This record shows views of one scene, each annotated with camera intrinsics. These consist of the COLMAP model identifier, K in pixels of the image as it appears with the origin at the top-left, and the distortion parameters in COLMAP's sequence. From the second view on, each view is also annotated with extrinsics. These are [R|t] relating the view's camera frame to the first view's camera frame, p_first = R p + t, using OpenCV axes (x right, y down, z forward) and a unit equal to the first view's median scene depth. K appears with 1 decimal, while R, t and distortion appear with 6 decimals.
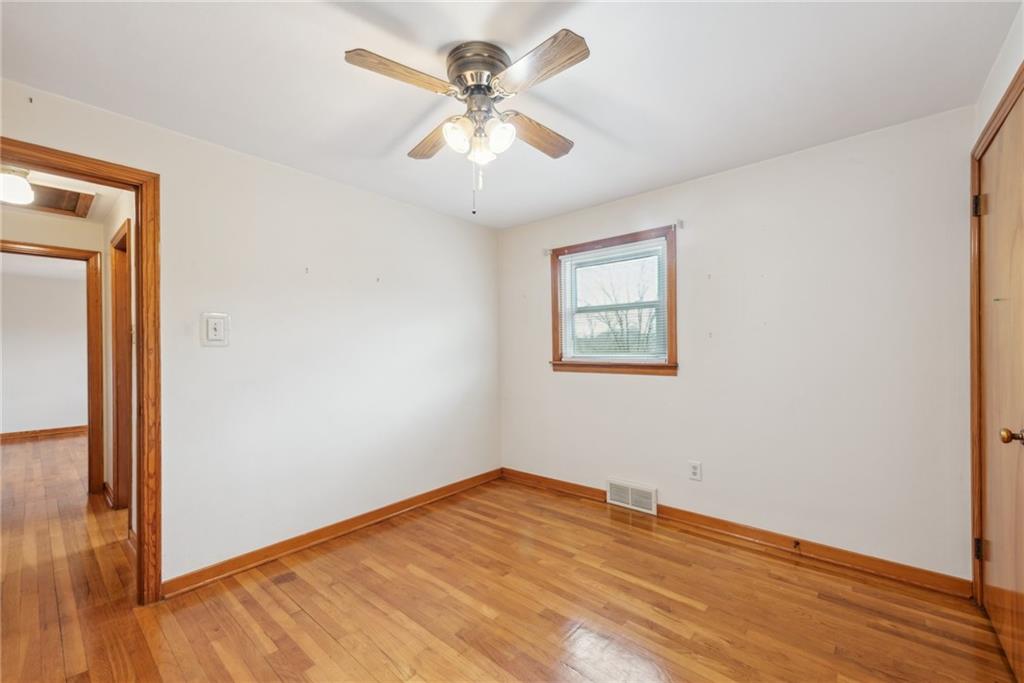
lens RADIAL K [[408.0, 0, 507.2], [0, 408.0, 340.3], [0, 0, 1]] dist [0.009256, -0.001508]
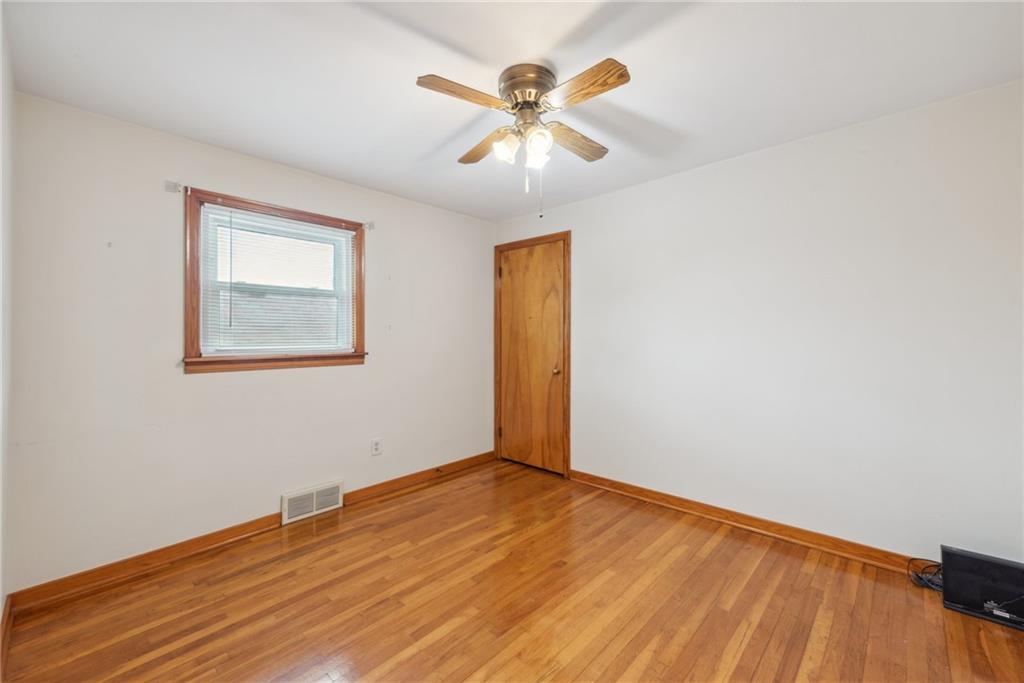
lens RADIAL K [[408.0, 0, 528.6], [0, 408.0, 323.3], [0, 0, 1]] dist [0.009256, -0.001508]
pose [[0.020769, 0.038092, 0.999058, -0.651909], [-0.015402, 0.999168, -0.037776, 0.014117], [-0.999666, -0.014603, 0.021339, 0.542736]]
